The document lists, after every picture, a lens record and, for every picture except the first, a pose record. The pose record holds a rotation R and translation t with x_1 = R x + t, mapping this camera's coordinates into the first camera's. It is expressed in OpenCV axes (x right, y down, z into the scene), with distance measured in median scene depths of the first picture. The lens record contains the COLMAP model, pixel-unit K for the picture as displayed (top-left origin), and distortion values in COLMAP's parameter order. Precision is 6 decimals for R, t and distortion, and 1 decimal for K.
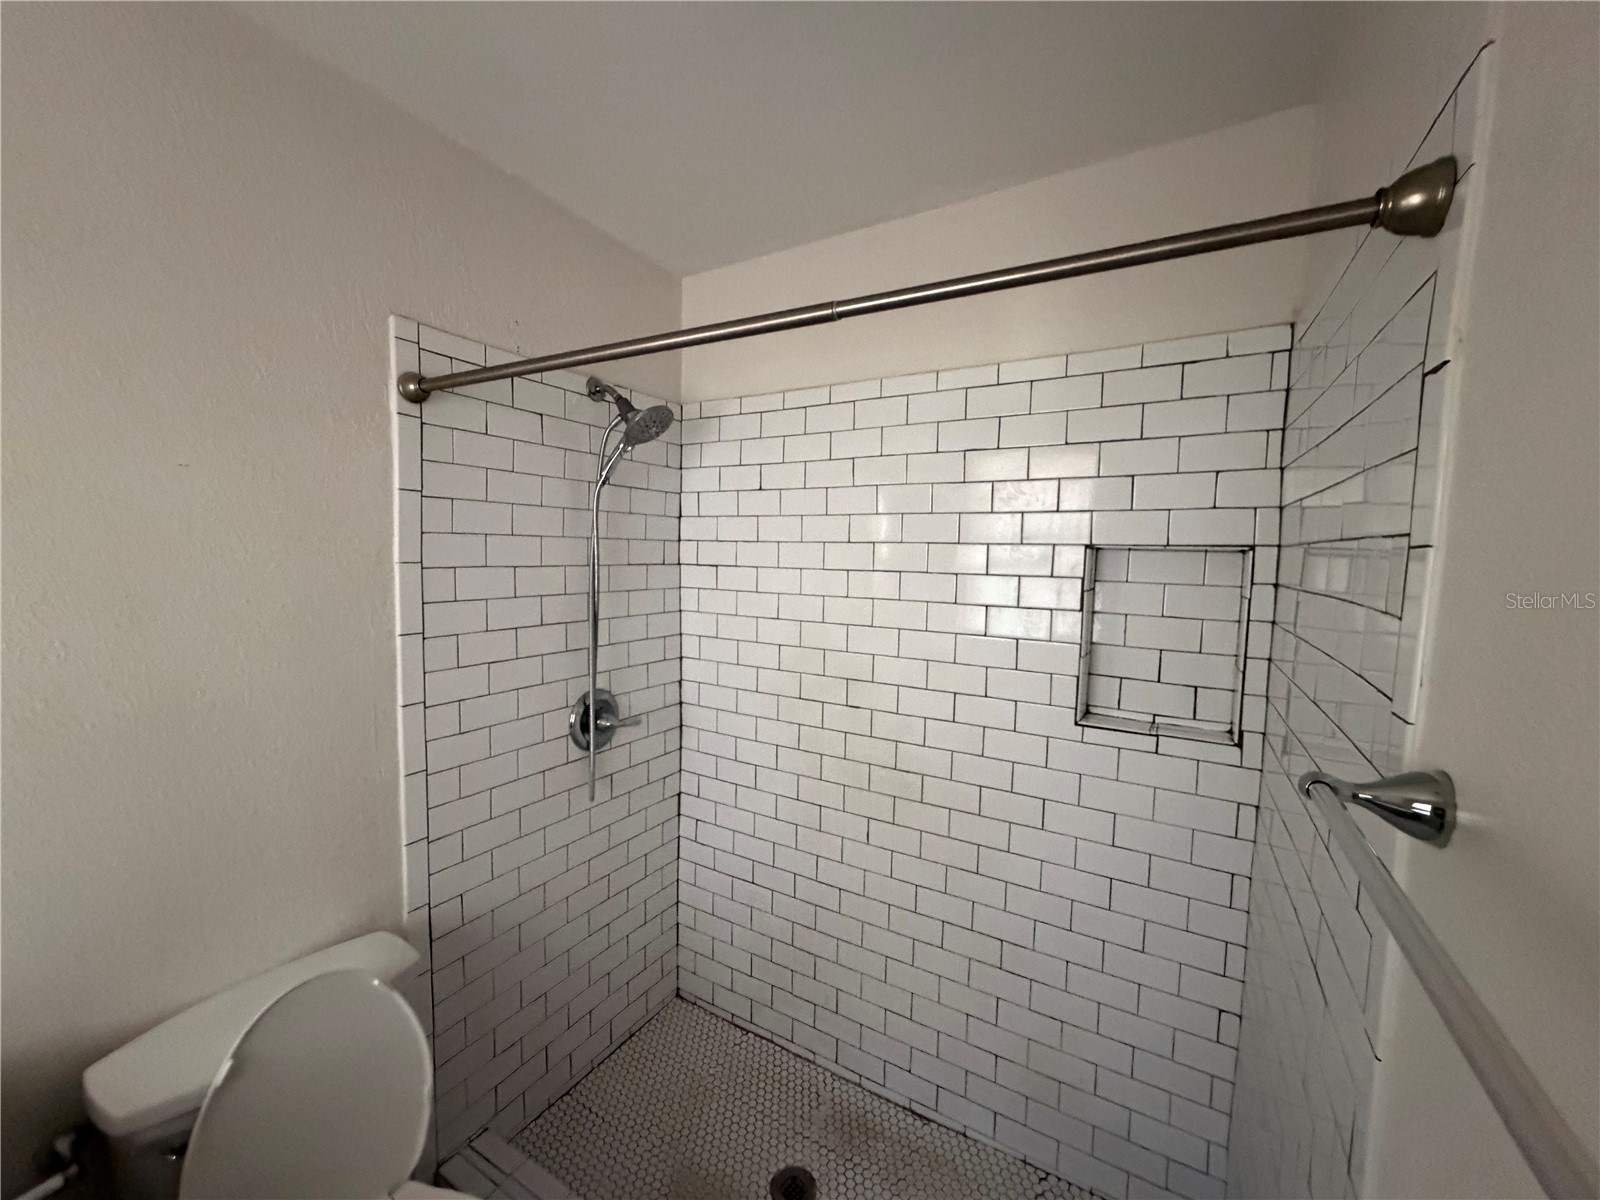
lens RADIAL K [[637.2, 0, 805.4], [0, 637.2, 603.6], [0, 0, 1]] dist [-0.001703, 0.000876]
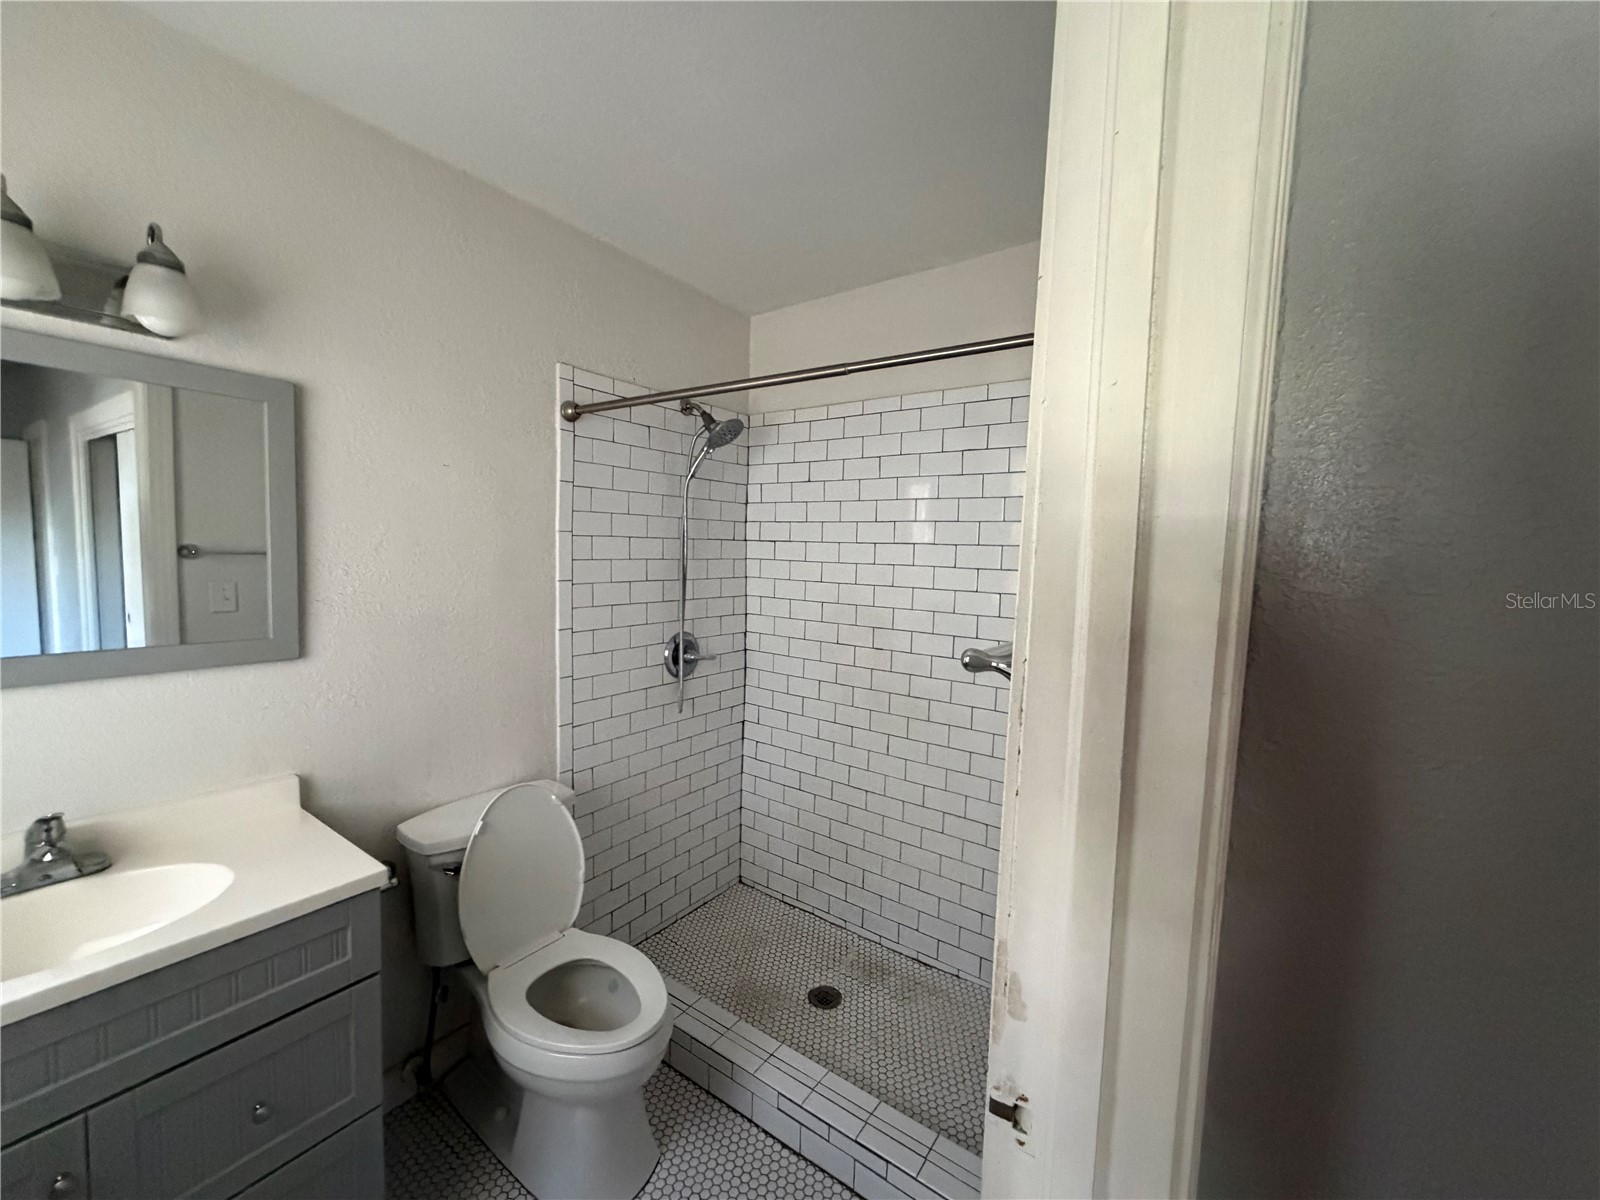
lens RADIAL K [[637.2, 0, 807.1], [0, 637.2, 600.2], [0, 0, 1]] dist [-0.001703, 0.000876]
pose [[0.995959, 0.012618, -0.088917, 0.047081], [-0.012503, 0.999920, 0.001852, 0.064336], [0.088933, -0.000733, 0.996037, -0.309522]]
